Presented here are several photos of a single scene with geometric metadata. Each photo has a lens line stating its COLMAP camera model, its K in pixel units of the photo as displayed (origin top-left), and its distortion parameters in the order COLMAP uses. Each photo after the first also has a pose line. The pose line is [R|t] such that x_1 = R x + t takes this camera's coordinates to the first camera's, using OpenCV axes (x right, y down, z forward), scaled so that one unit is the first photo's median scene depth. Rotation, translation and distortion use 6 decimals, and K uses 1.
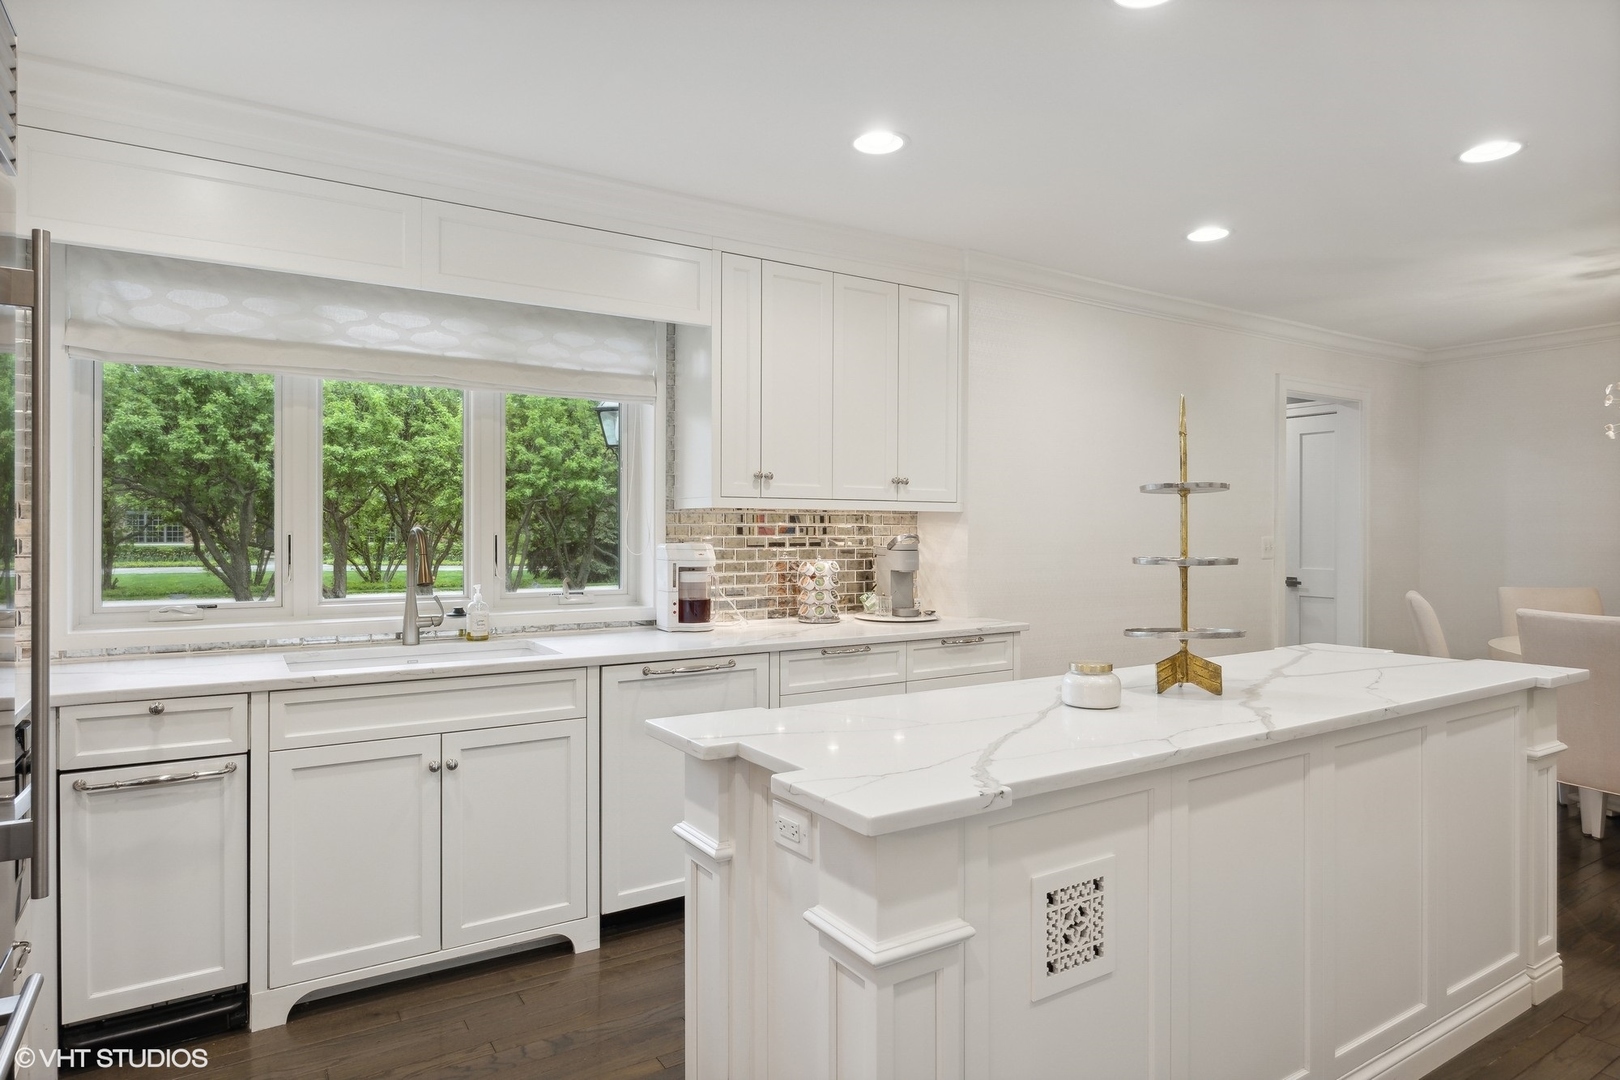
lens RADIAL K [[929.0, 0, 810.0], [0, 929.0, 540.0], [0, 0, 1]] dist [-0.004220, -0.001924]
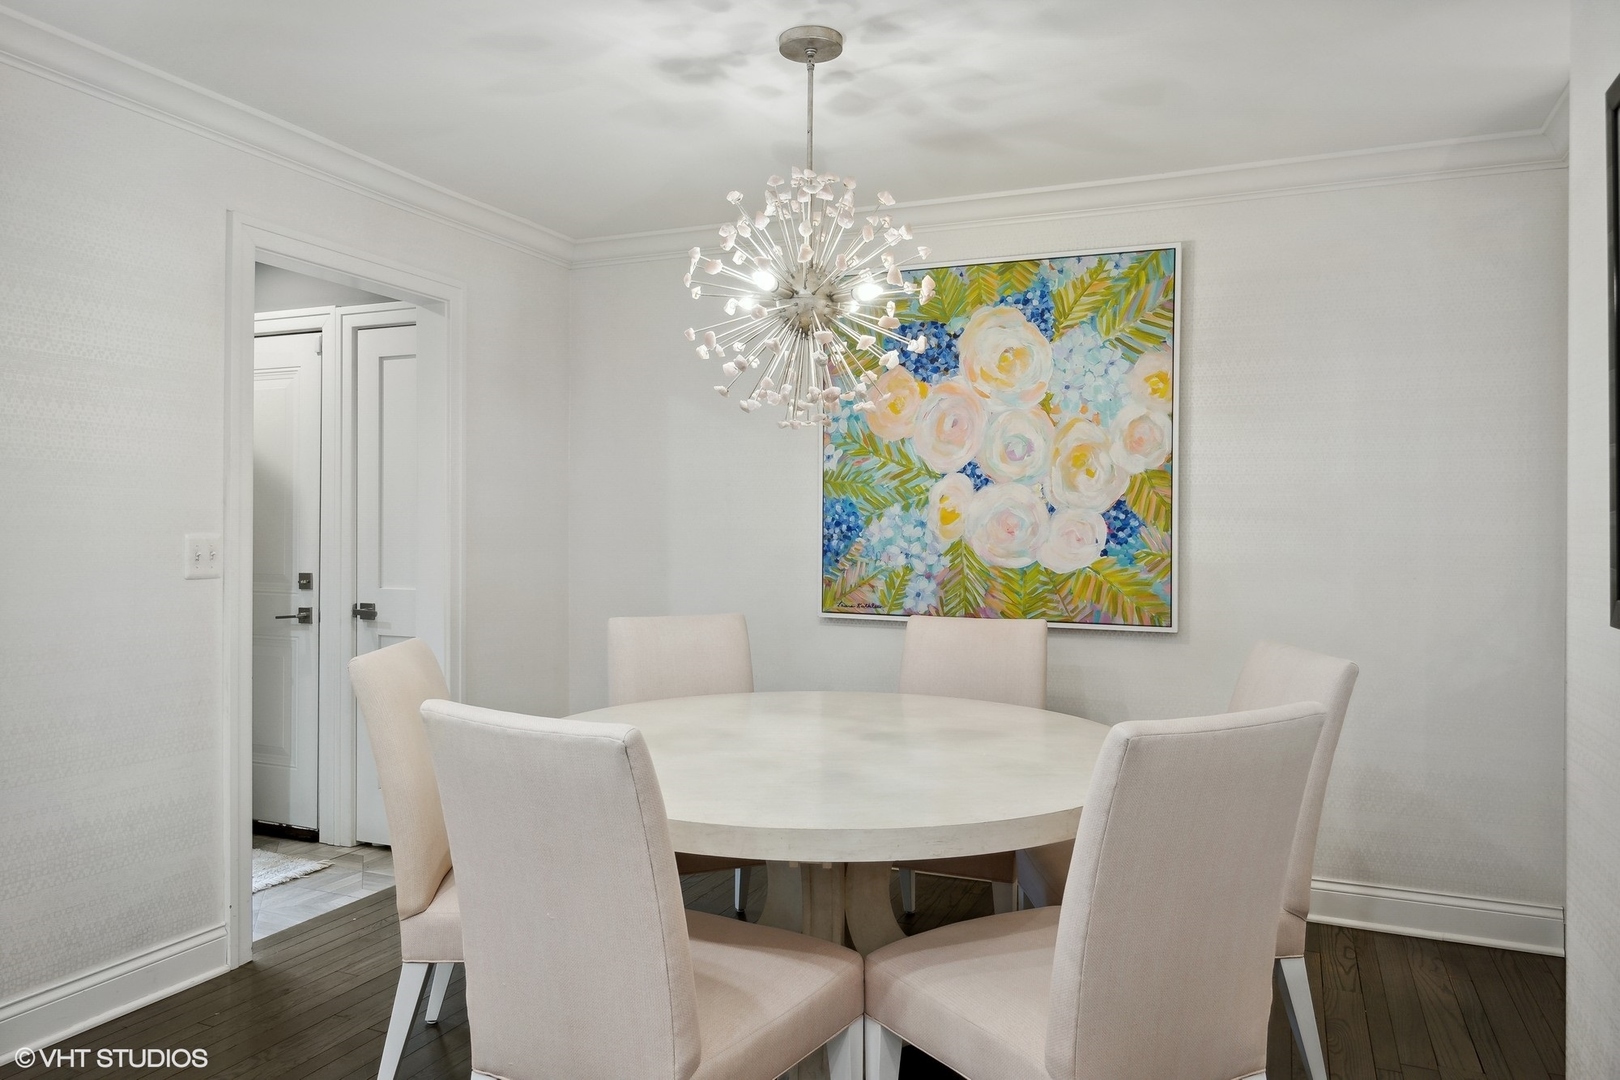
lens RADIAL K [[1139.6, 0, 813.1], [0, 1139.6, 559.4], [0, 0, 1]] dist [0.003817, -0.000960]
pose [[0.812711, -0.014800, 0.582479, 0.549240], [0.003428, 0.999781, 0.020621, -0.001634], [-0.582657, -0.014762, 0.812584, 0.426024]]
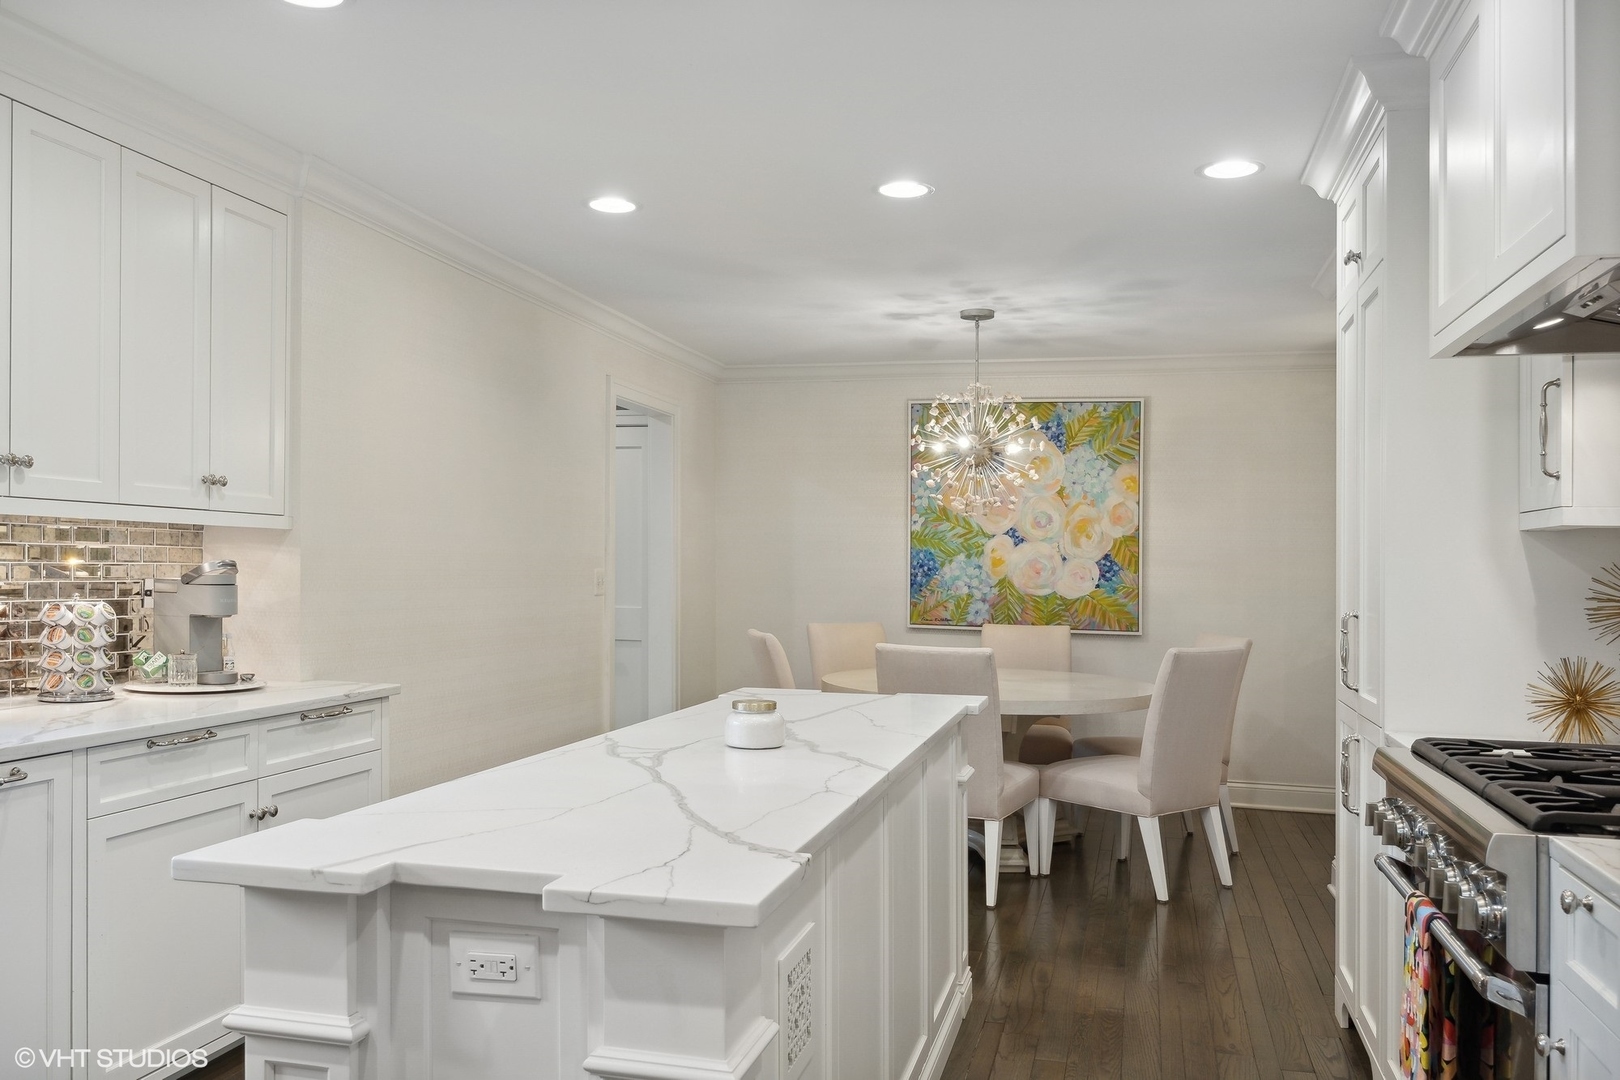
lens RADIAL K [[1286.1, 0, 807.6], [0, 1286.1, 565.6], [0, 0, 1]] dist [-0.000316, -0.000179]
pose [[0.725336, 0.010224, 0.688319, -0.229743], [-0.007464, 0.999948, -0.006987, 0.000596], [-0.688355, -0.000070, 0.725374, 0.041812]]
